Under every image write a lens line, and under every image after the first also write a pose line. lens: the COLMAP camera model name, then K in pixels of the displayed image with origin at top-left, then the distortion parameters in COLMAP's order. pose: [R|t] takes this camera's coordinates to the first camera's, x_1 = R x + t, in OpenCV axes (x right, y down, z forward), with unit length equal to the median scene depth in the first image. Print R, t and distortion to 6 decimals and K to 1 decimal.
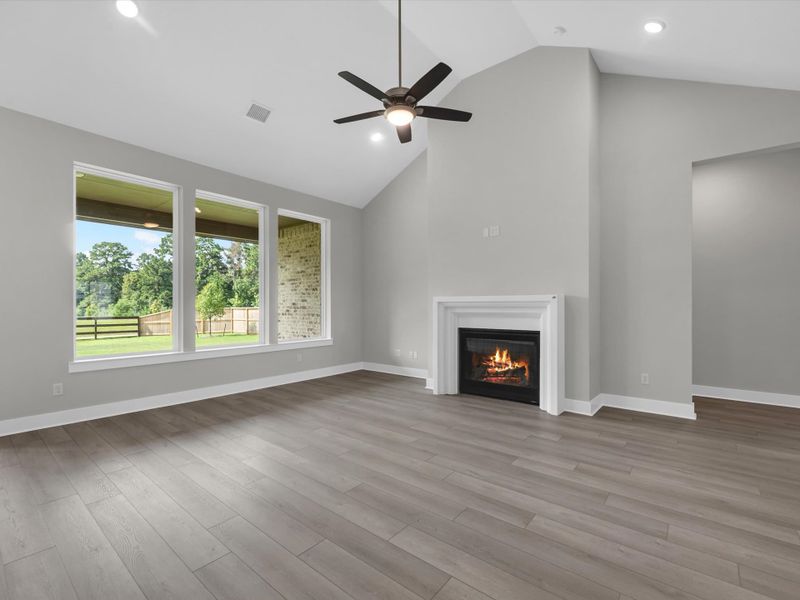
lens RADIAL K [[367.9, 0, 402.4], [0, 367.9, 305.4], [0, 0, 1]] dist [-0.001966, -0.000415]
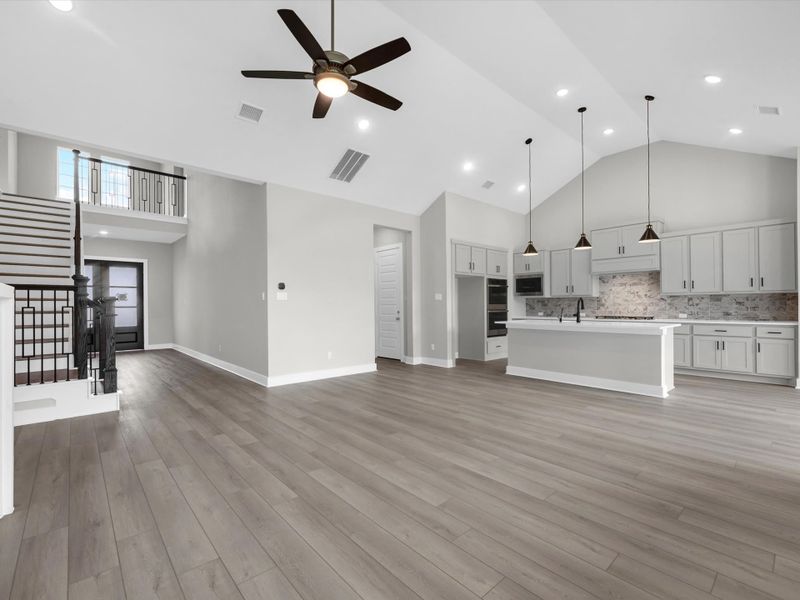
lens RADIAL K [[367.9, 0, 402.4], [0, 367.9, 305.4], [0, 0, 1]] dist [-0.001966, -0.000415]
pose [[-0.987787, 0.006554, 0.155673, -0.171336], [0.006387, 0.999978, -0.001571, 0.001670], [-0.155680, -0.000557, -0.987807, 1.042707]]
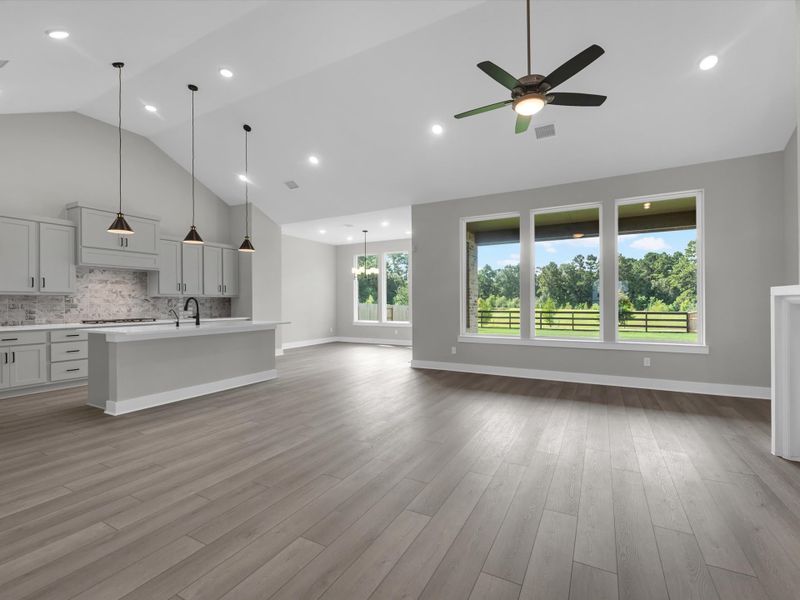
lens RADIAL K [[367.9, 0, 402.4], [0, 367.9, 305.4], [0, 0, 1]] dist [-0.001966, -0.000415]
pose [[0.188775, 0.006656, -0.981998, 0.499758], [0.005443, 0.999955, 0.007824, -0.003028], [0.982005, -0.006822, 0.188730, 0.281604]]
